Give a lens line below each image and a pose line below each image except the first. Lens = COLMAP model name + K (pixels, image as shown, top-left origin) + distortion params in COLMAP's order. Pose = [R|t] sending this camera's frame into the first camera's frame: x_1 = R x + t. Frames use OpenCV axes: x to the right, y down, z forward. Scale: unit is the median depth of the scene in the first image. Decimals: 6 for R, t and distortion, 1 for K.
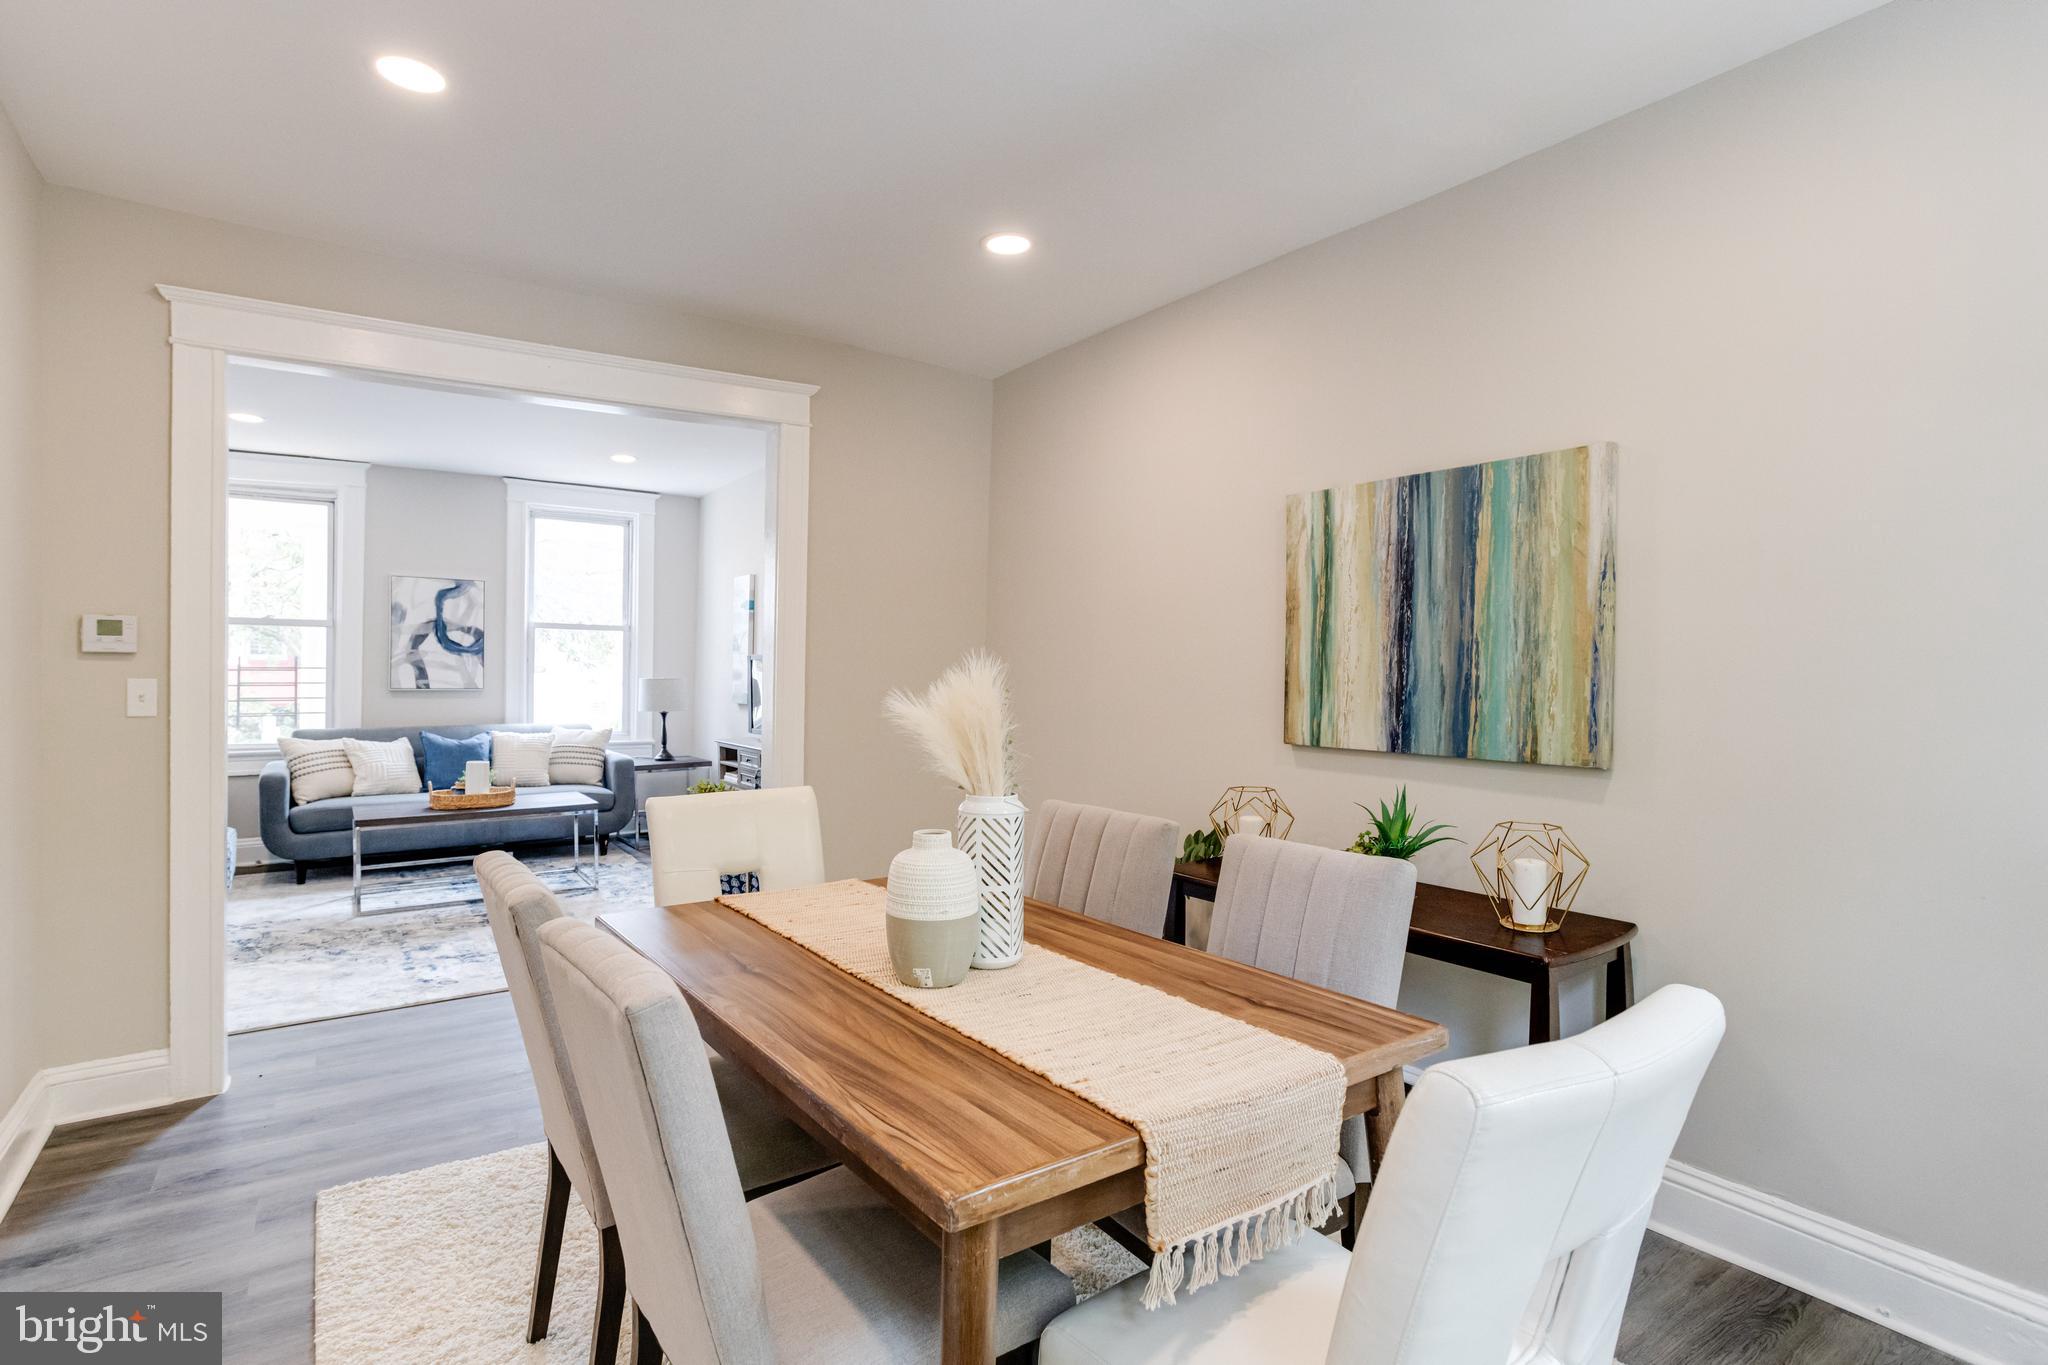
lens RADIAL K [[1019.6, 0, 1021.8], [0, 1019.6, 671.4], [0, 0, 1]] dist [-0.022879, 0.001820]
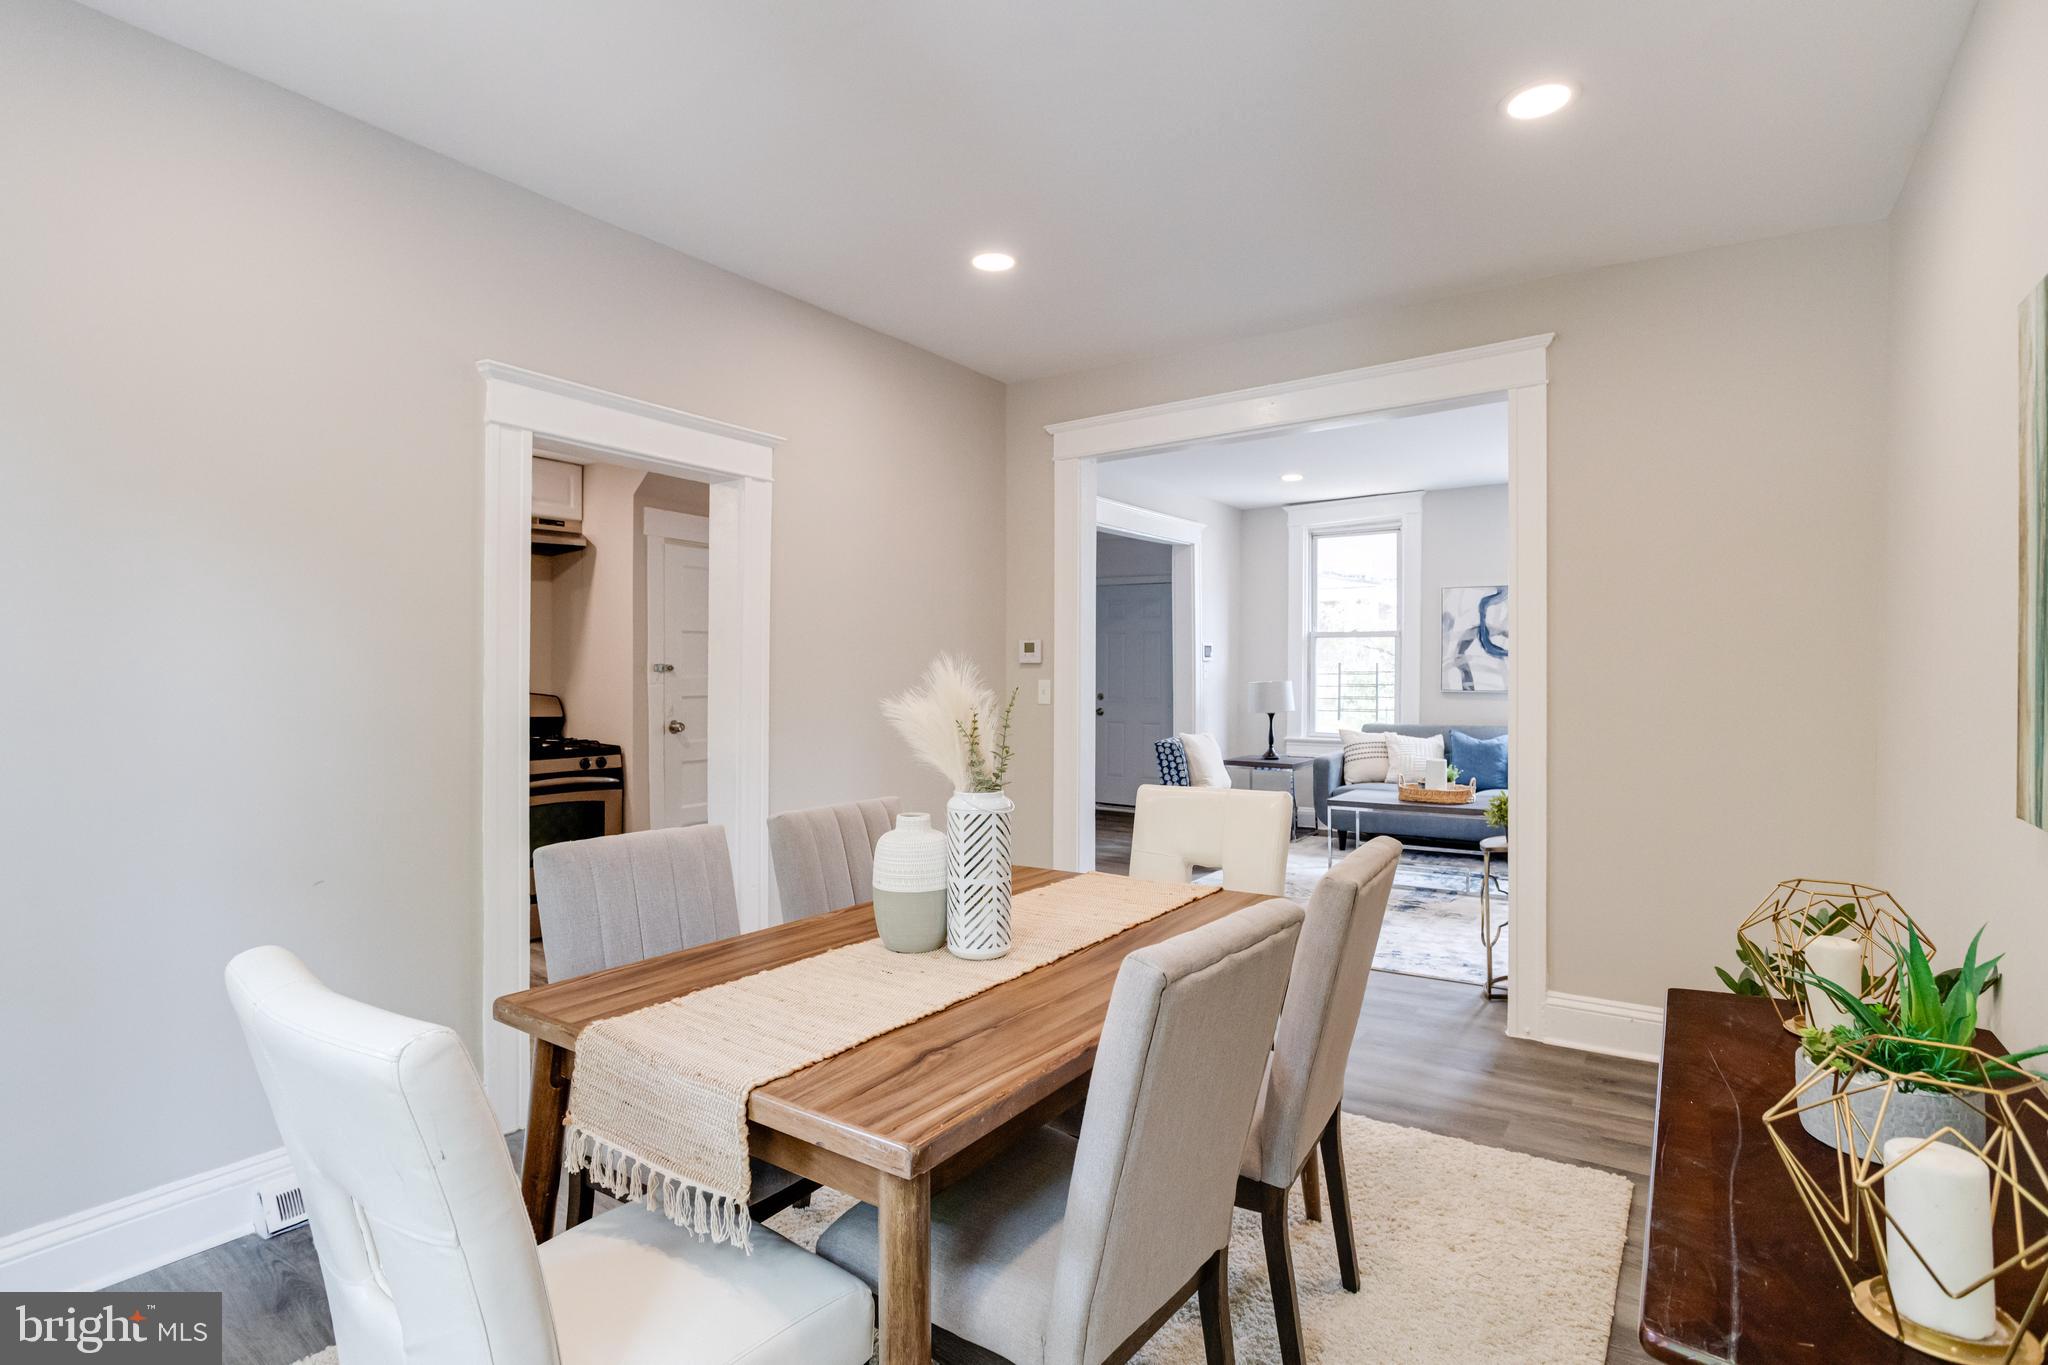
lens RADIAL K [[1019.6, 0, 1018.6], [0, 1019.6, 672.7], [0, 0, 1]] dist [-0.022879, 0.001820]
pose [[0.327215, -0.003669, -0.944943, 1.399103], [0.002459, 0.999992, -0.003032, 0.001191], [0.944947, -0.001331, 0.327221, 1.007064]]
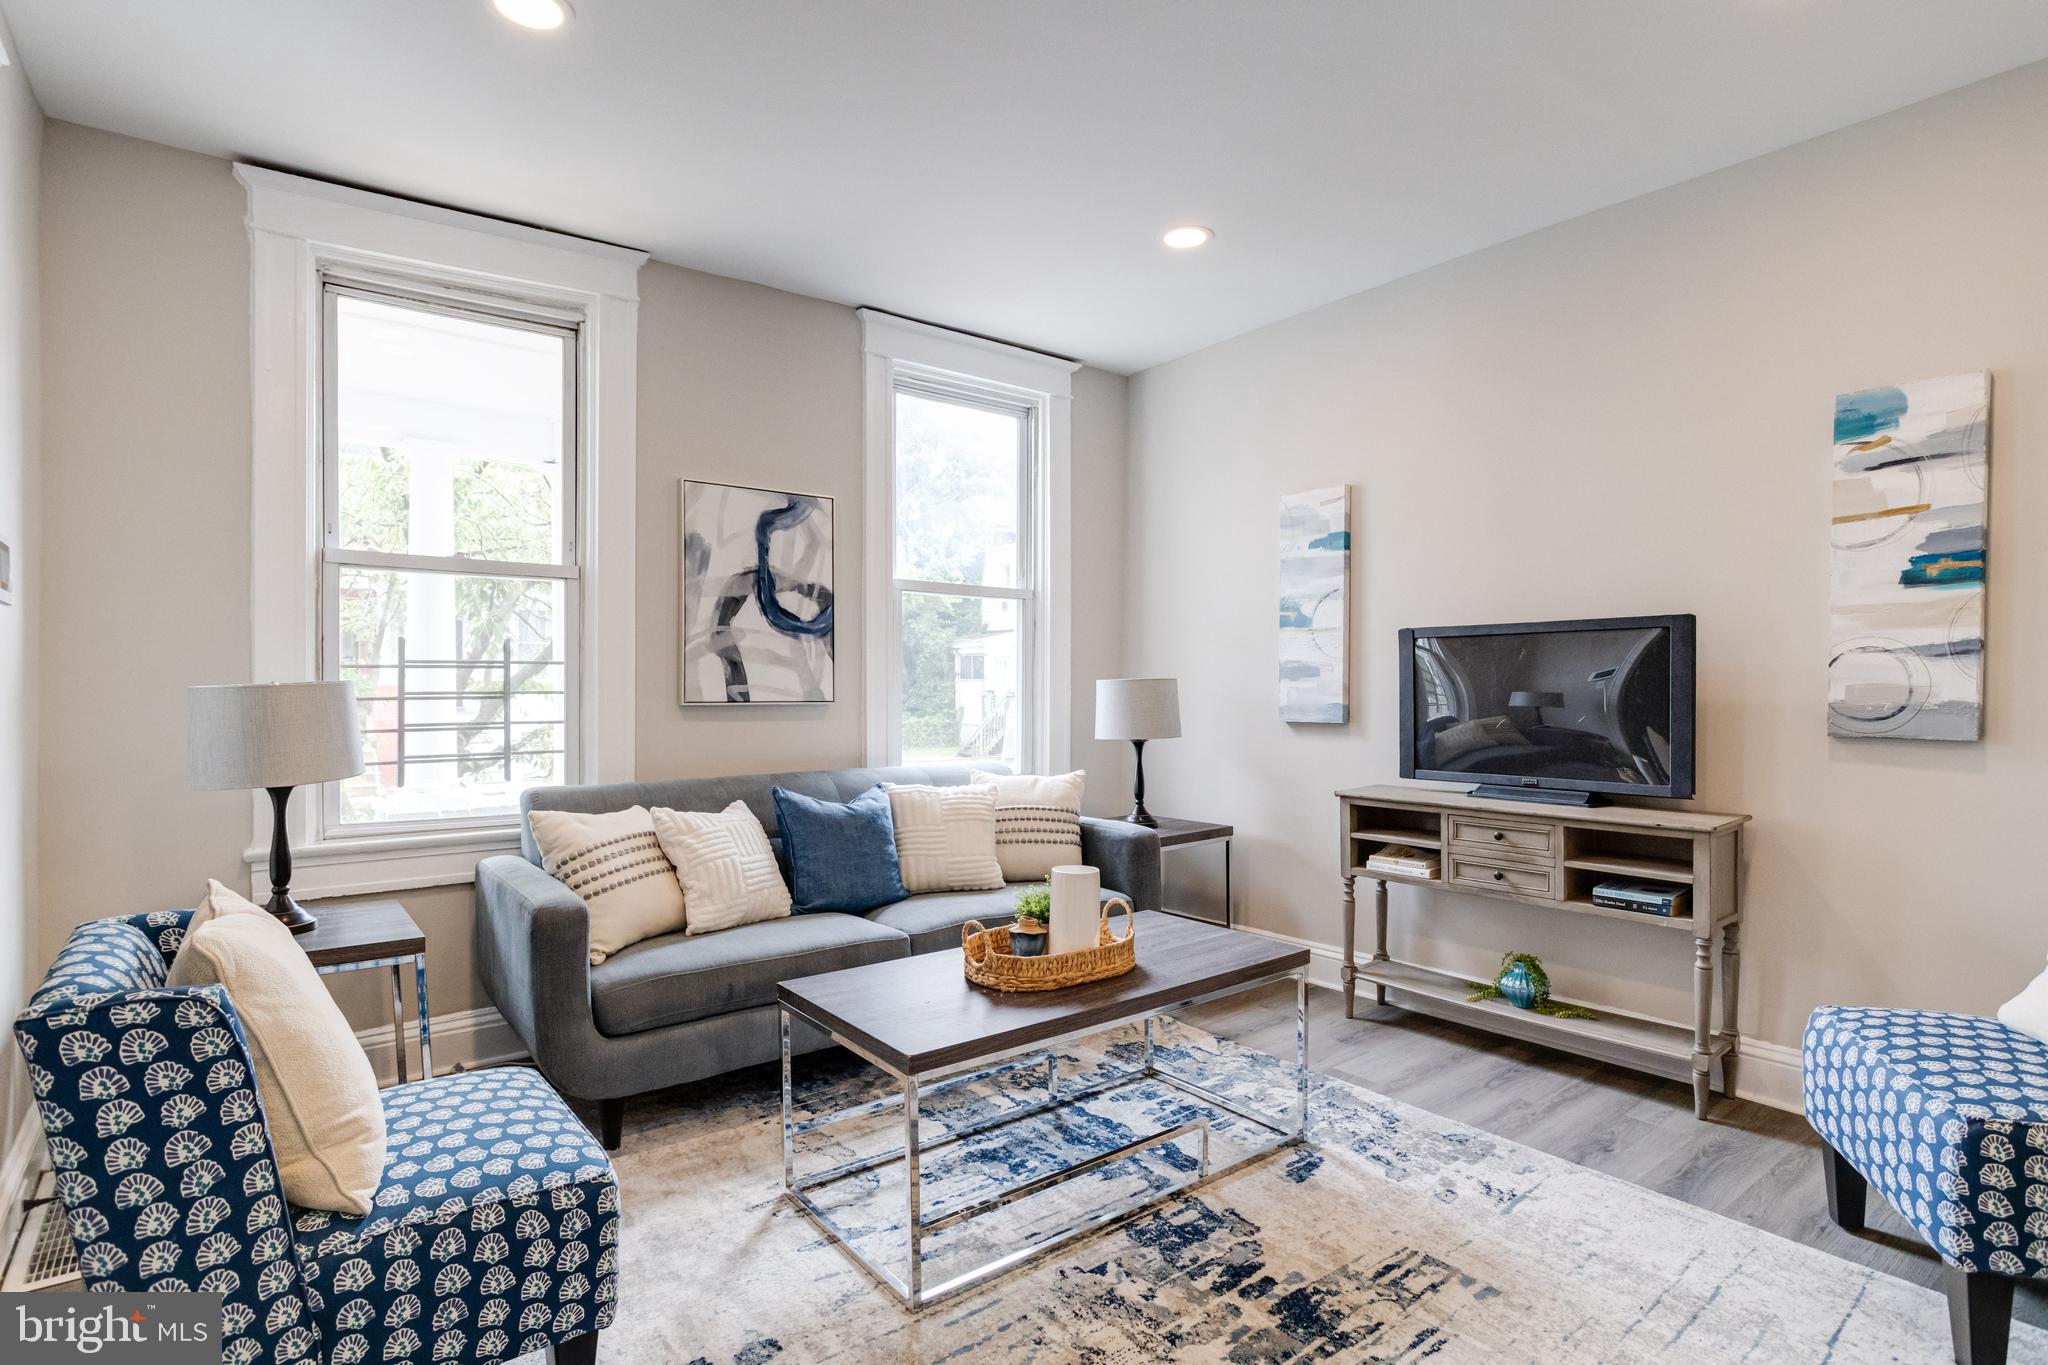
lens RADIAL K [[1019.6, 0, 991.7], [0, 1019.6, 693.2], [0, 0, 1]] dist [-0.022879, 0.001820]
pose [[0.999119, -0.011231, 0.040424, -2.499525], [0.011050, 0.999928, 0.004717, 0.059708], [-0.040474, -0.004266, 0.999171, 2.456269]]
